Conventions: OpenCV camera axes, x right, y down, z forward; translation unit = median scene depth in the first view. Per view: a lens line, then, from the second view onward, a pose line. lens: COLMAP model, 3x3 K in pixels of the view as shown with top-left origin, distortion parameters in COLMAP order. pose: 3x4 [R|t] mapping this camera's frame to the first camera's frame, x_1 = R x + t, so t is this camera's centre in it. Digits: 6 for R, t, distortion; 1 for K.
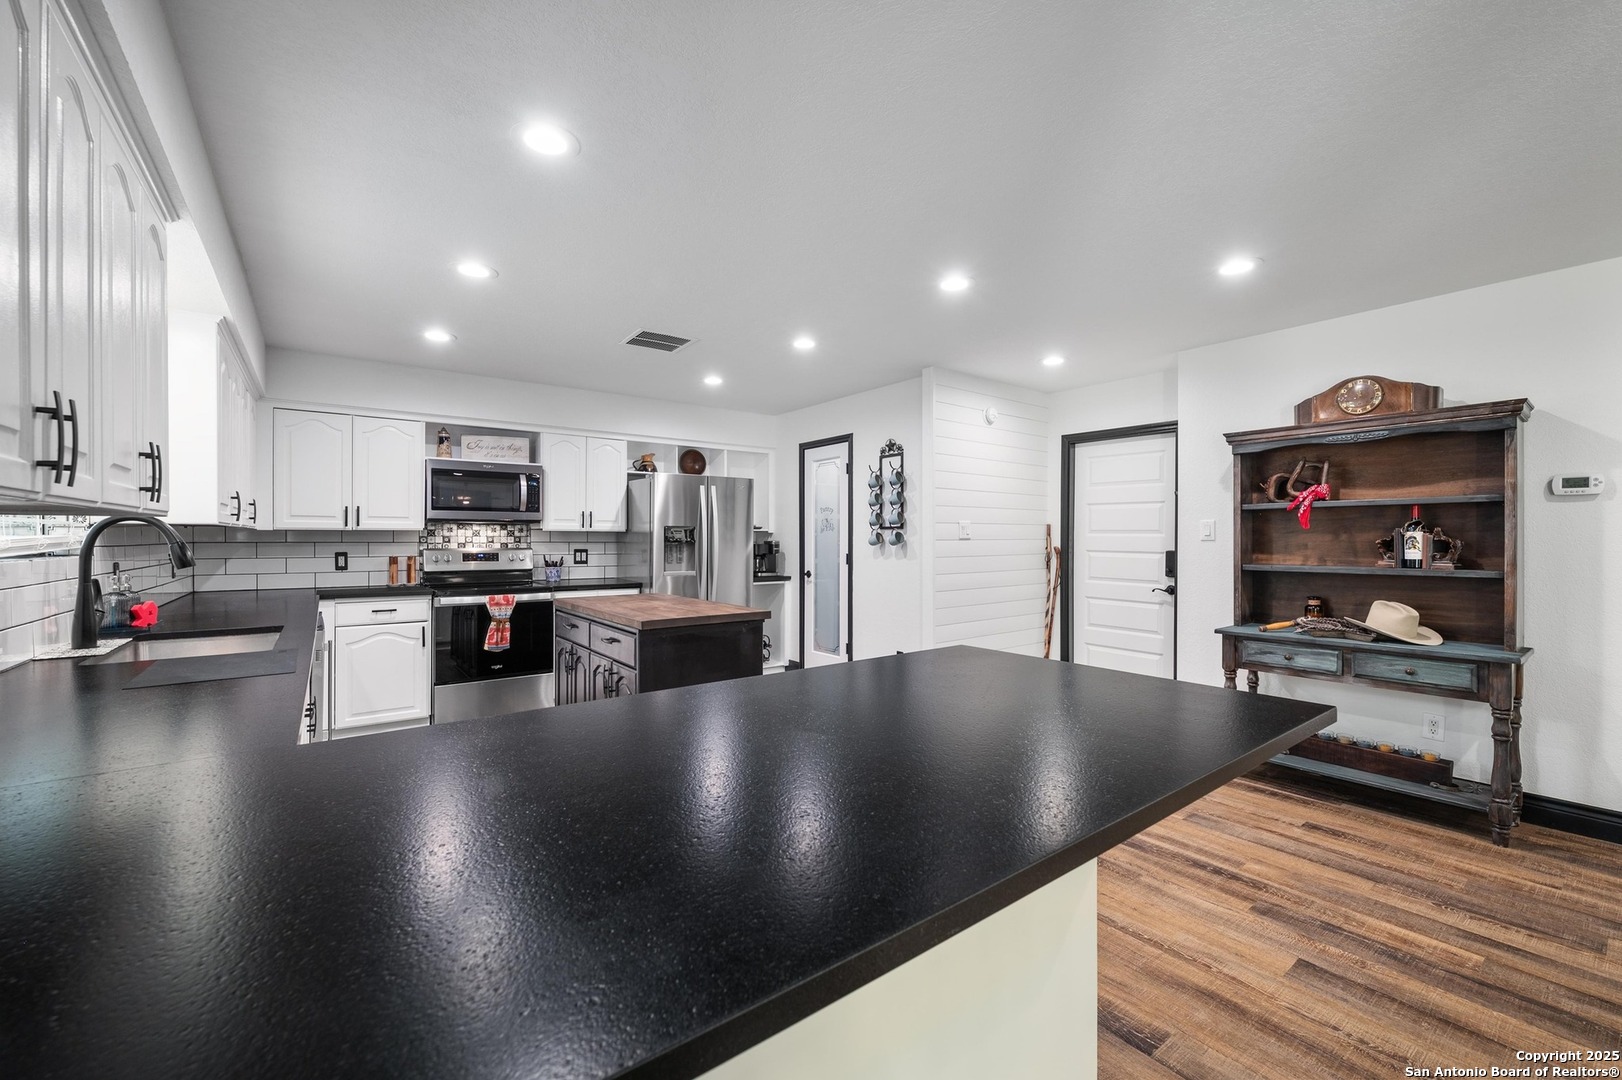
lens RADIAL K [[650.9, 0, 813.6], [0, 650.9, 541.9], [0, 0, 1]] dist [-0.004436, -0.000199]
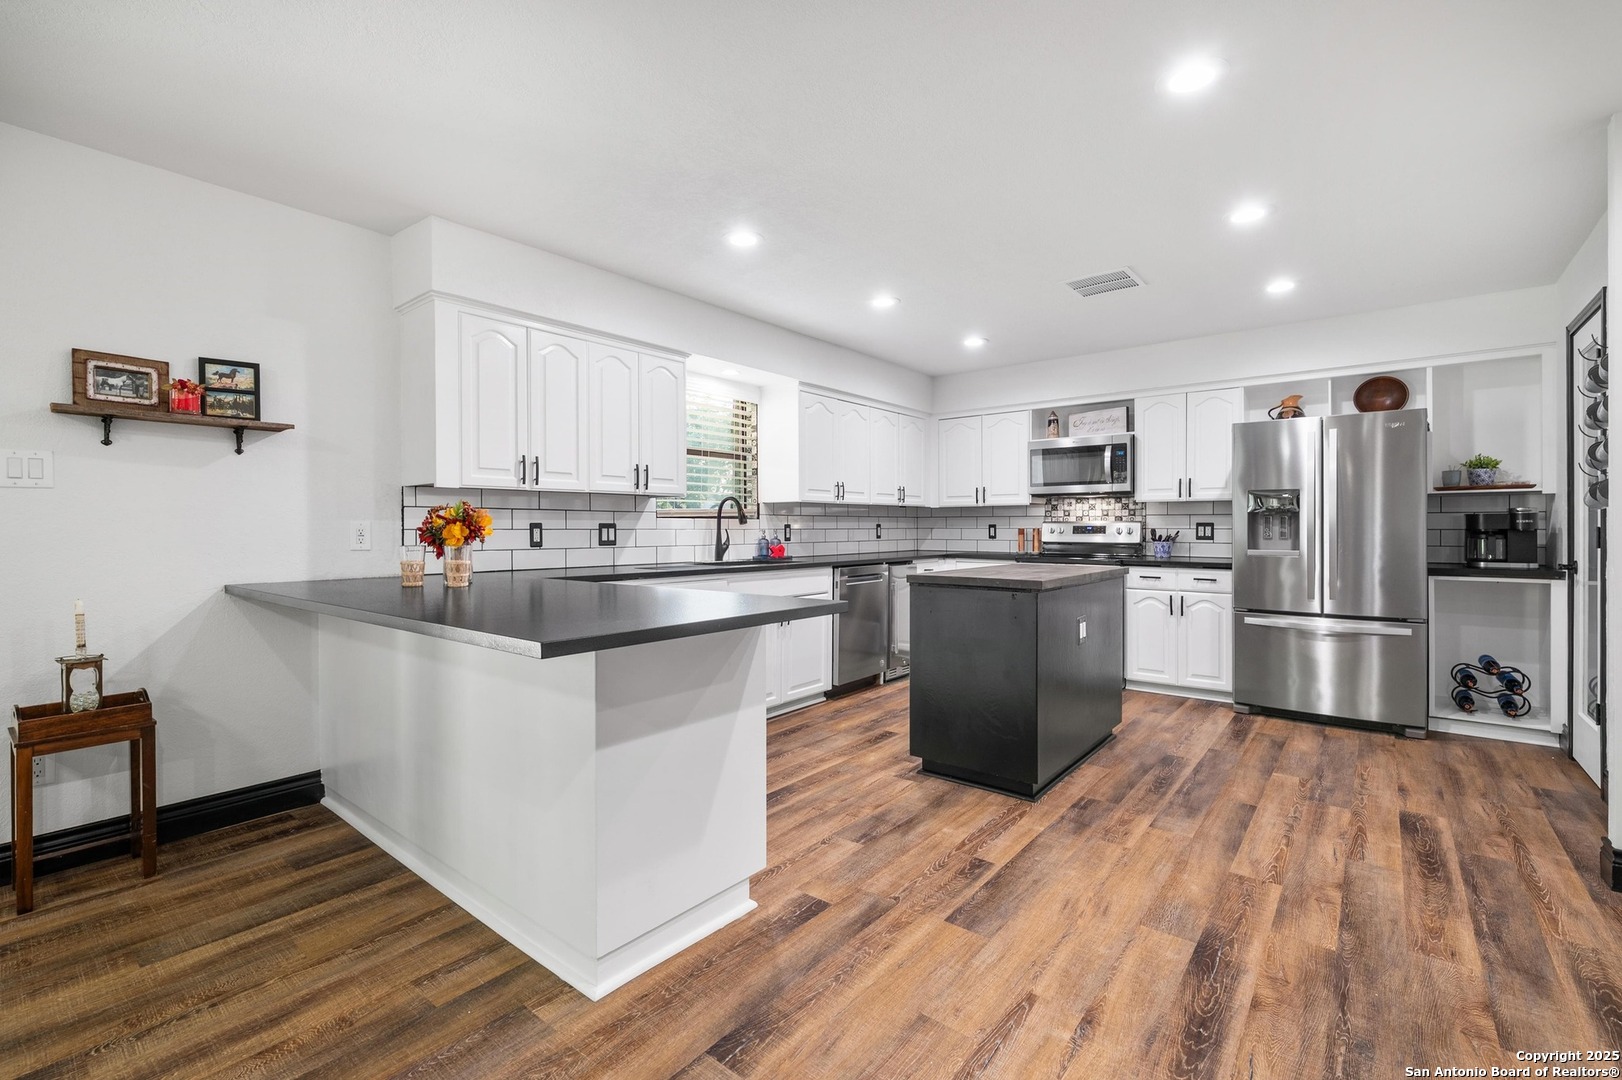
lens RADIAL K [[712.3, 0, 805.7], [0, 712.3, 528.8], [0, 0, 1]] dist [-0.007866, 0.000400]
pose [[0.242637, 0.001744, -0.970116, 0.477006], [-0.003220, 0.999994, 0.000993, 0.022374], [0.970112, 0.002883, 0.242641, 0.289344]]
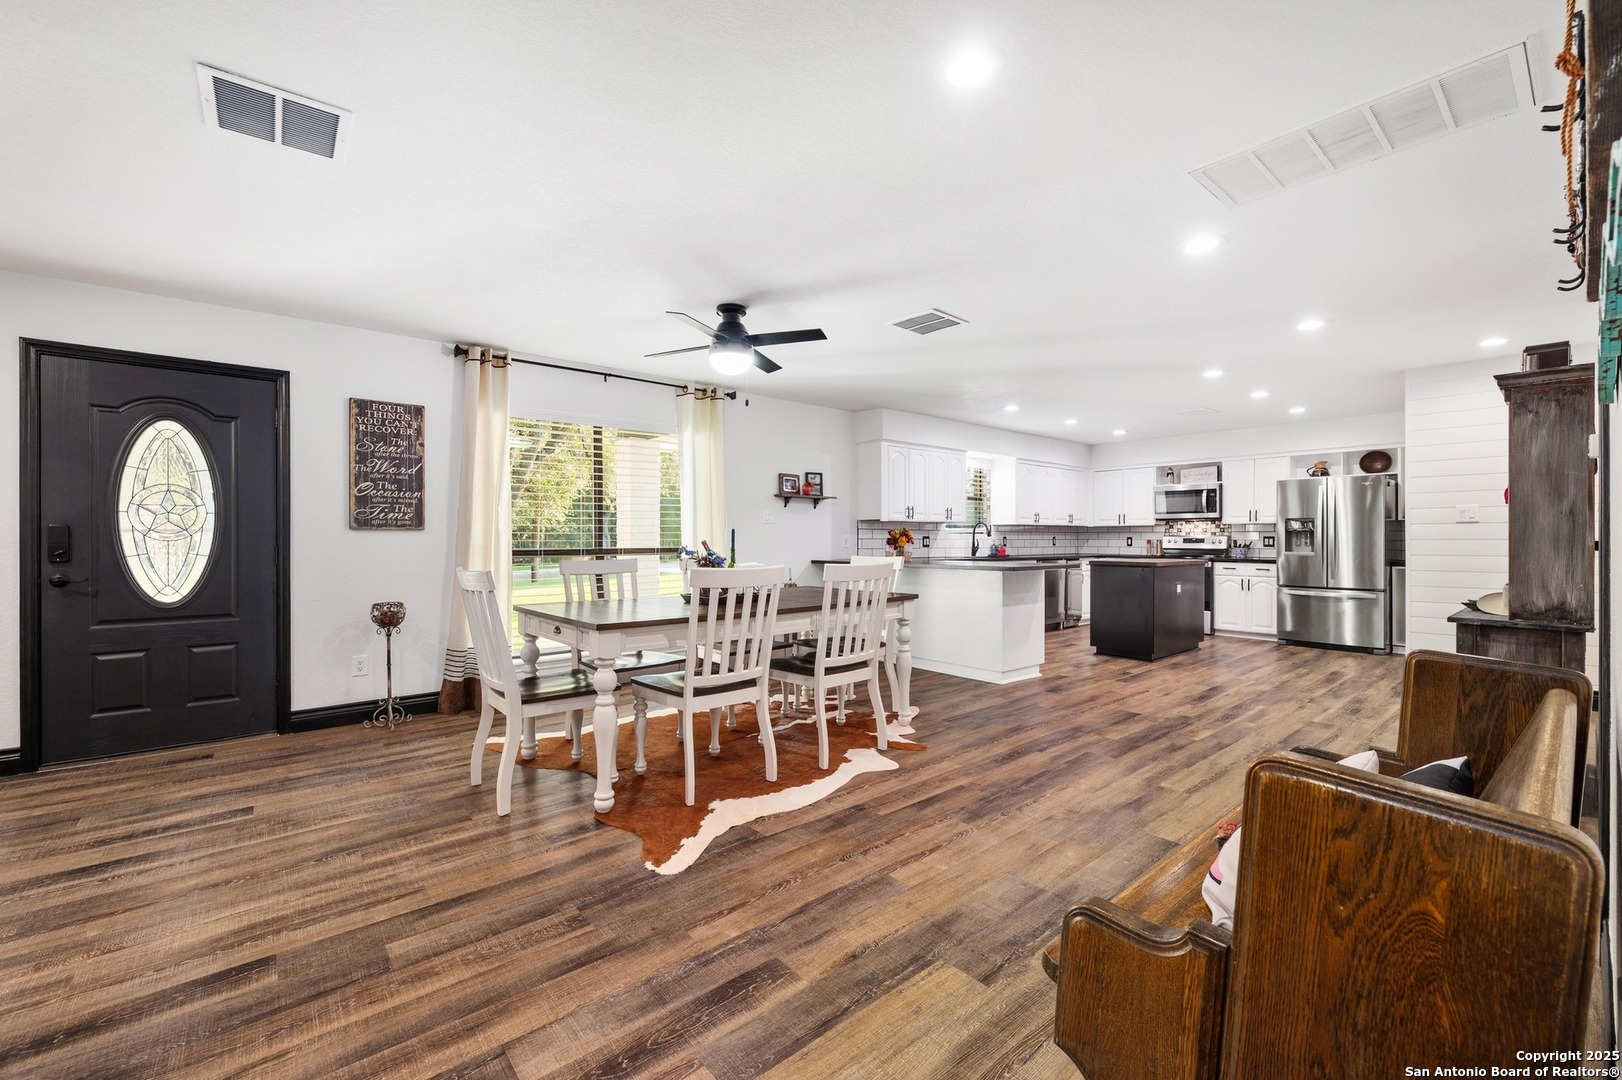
lens RADIAL K [[666.3, 0, 802.4], [0, 666.3, 539.2], [0, 0, 1]] dist [-0.005320, 0.000184]
pose [[0.052340, -0.000076, -0.998629, 1.152781], [-0.006408, 0.999979, -0.000412, 0.026897], [0.998609, 0.006421, 0.052338, -0.099175]]
